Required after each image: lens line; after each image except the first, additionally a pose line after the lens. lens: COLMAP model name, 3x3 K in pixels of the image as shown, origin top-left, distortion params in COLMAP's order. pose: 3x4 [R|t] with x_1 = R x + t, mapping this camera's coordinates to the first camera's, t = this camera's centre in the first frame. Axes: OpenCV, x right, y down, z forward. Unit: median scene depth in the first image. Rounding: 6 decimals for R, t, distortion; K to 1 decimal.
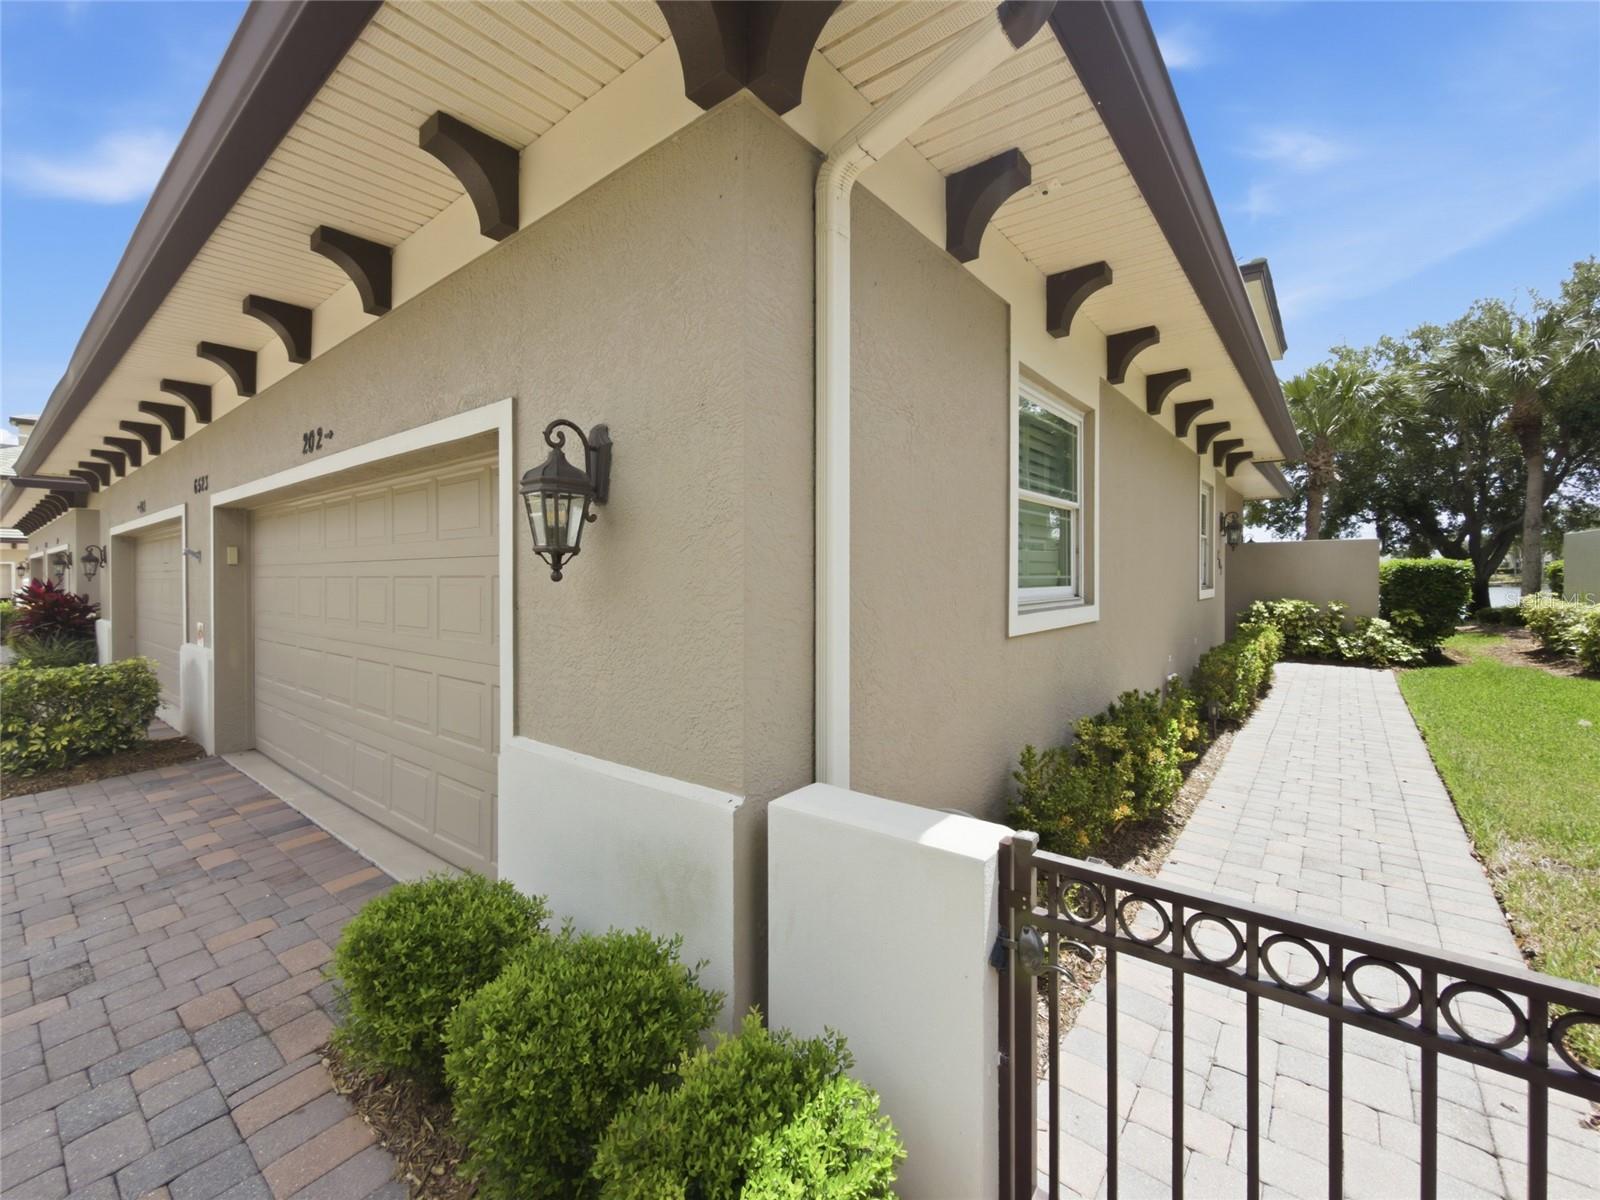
lens RADIAL K [[658.9, 0, 800.0], [0, 658.9, 582.1], [0, 0, 1]] dist [-0.000491, 0.000250]
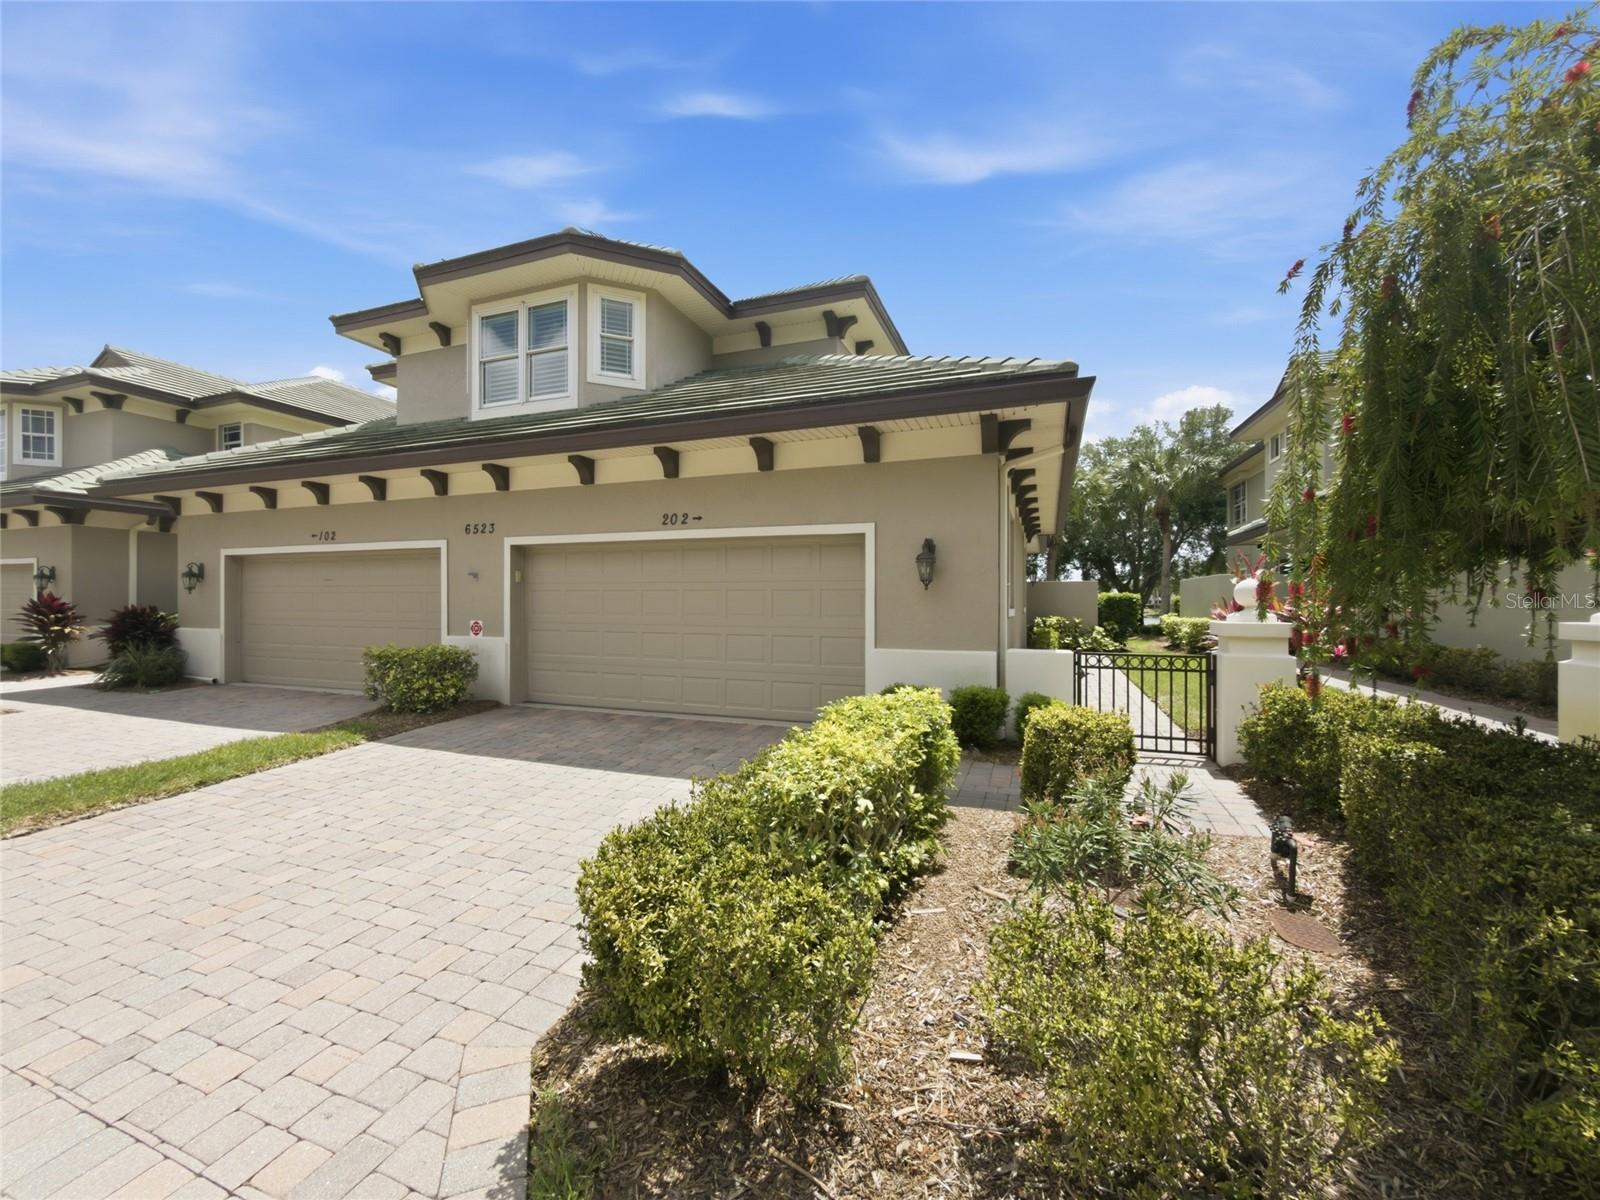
lens RADIAL K [[620.1, 0, 800.0], [0, 620.1, 600.0], [0, 0, 1]] dist [0.001211, 0.000115]
pose [[0.953278, 0.011999, 0.301856, -0.205402], [-0.006471, 0.999793, -0.019307, 0.011904], [-0.302025, 0.016452, 0.953158, -0.181921]]
